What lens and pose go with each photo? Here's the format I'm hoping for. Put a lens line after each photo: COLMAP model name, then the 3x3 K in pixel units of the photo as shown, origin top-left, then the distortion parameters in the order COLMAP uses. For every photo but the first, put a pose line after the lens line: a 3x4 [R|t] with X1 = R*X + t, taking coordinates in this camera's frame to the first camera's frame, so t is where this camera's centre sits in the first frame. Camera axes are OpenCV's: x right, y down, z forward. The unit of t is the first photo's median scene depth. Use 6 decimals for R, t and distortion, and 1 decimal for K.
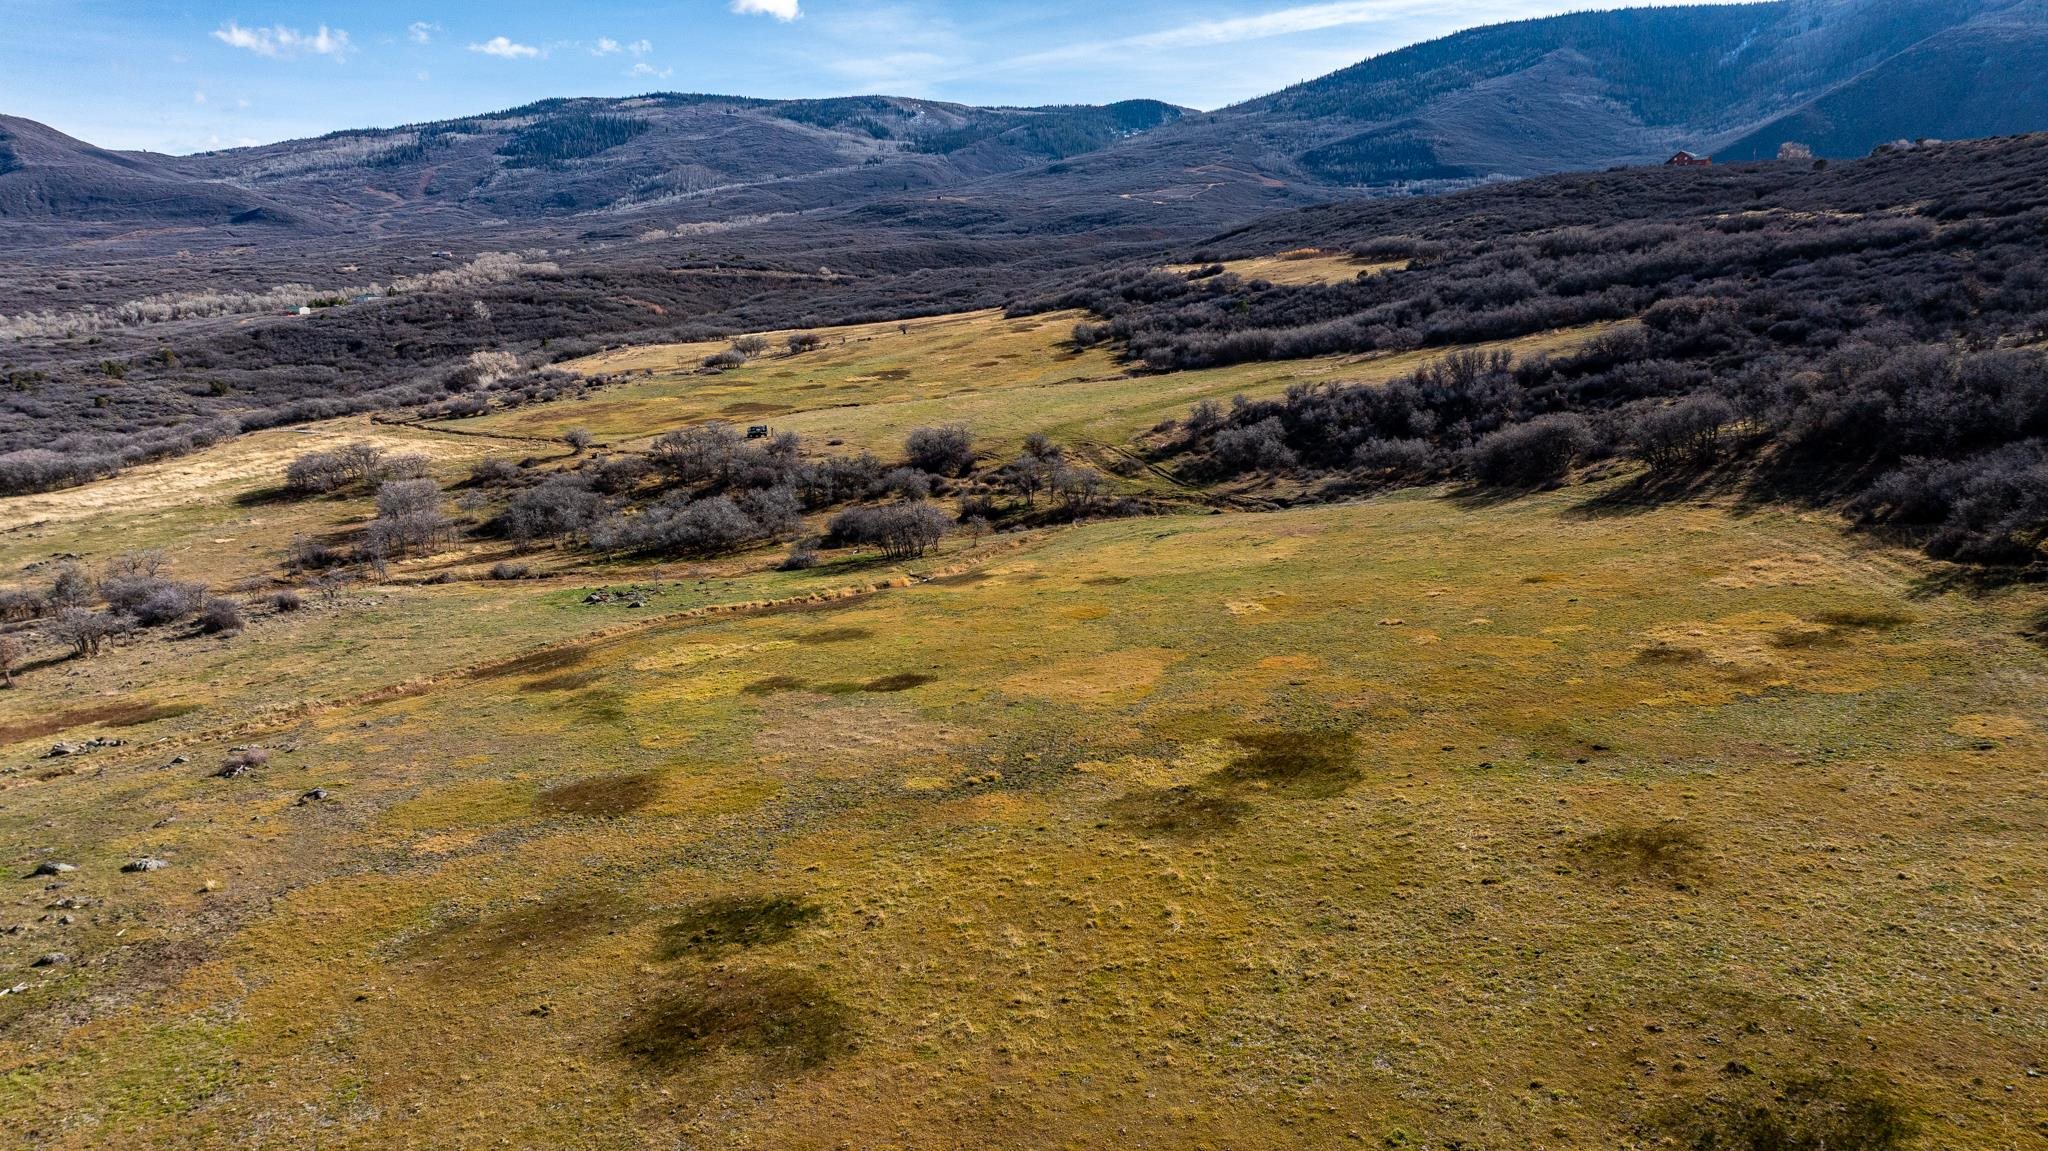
lens RADIAL K [[1440.4, 0, 1030.9], [0, 1440.4, 564.5], [0, 0, 1]] dist [-0.041835, 0.047461]
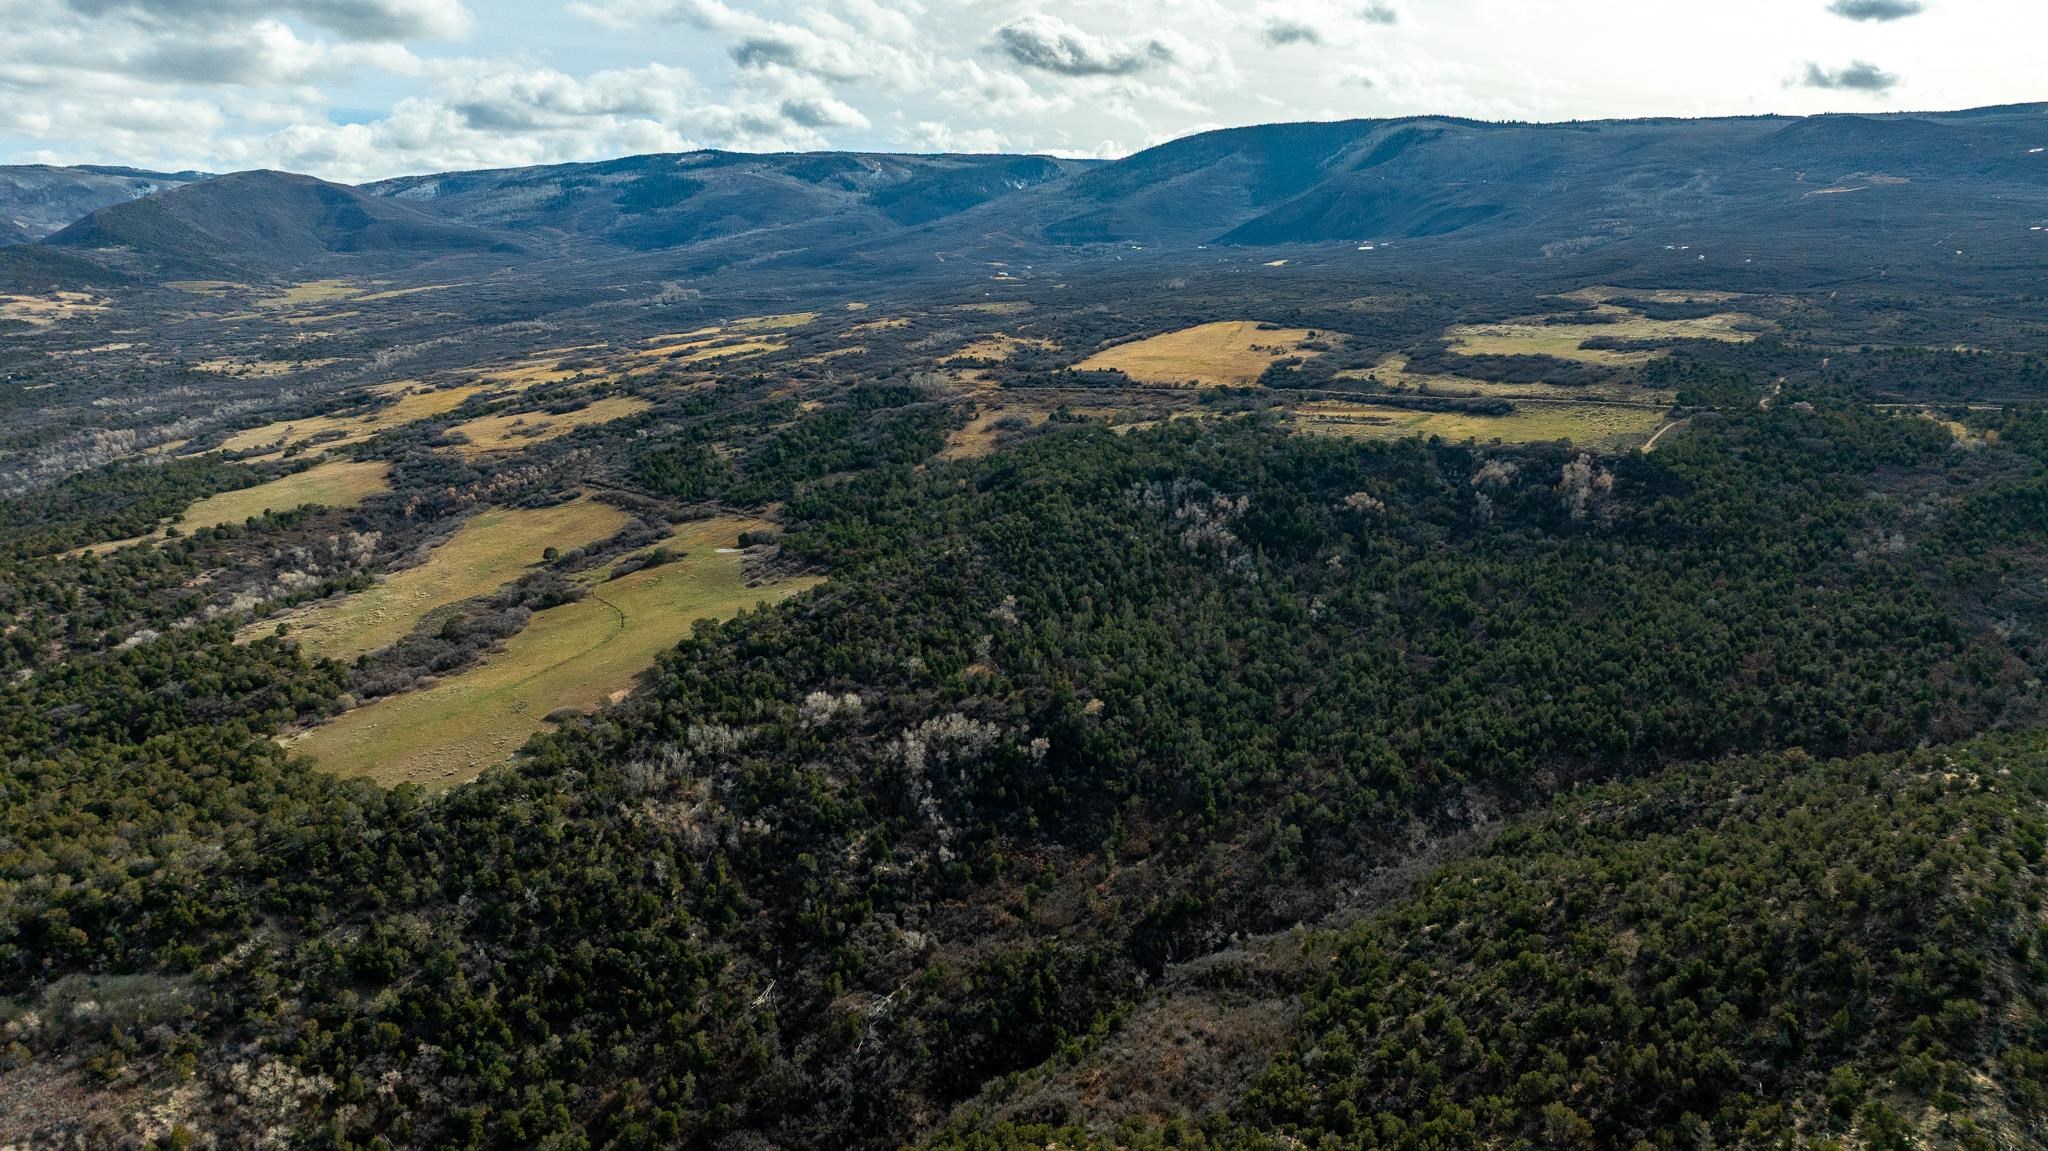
lens RADIAL K [[1440.4, 0, 1031.1], [0, 1440.4, 570.2], [0, 0, 1]] dist [-0.041835, 0.047461]
pose [[0.999880, 0.012525, -0.009147, 0.149438], [-0.012370, 0.999782, 0.016828, 0.119689], [0.009356, -0.016713, 0.999817, -0.763214]]
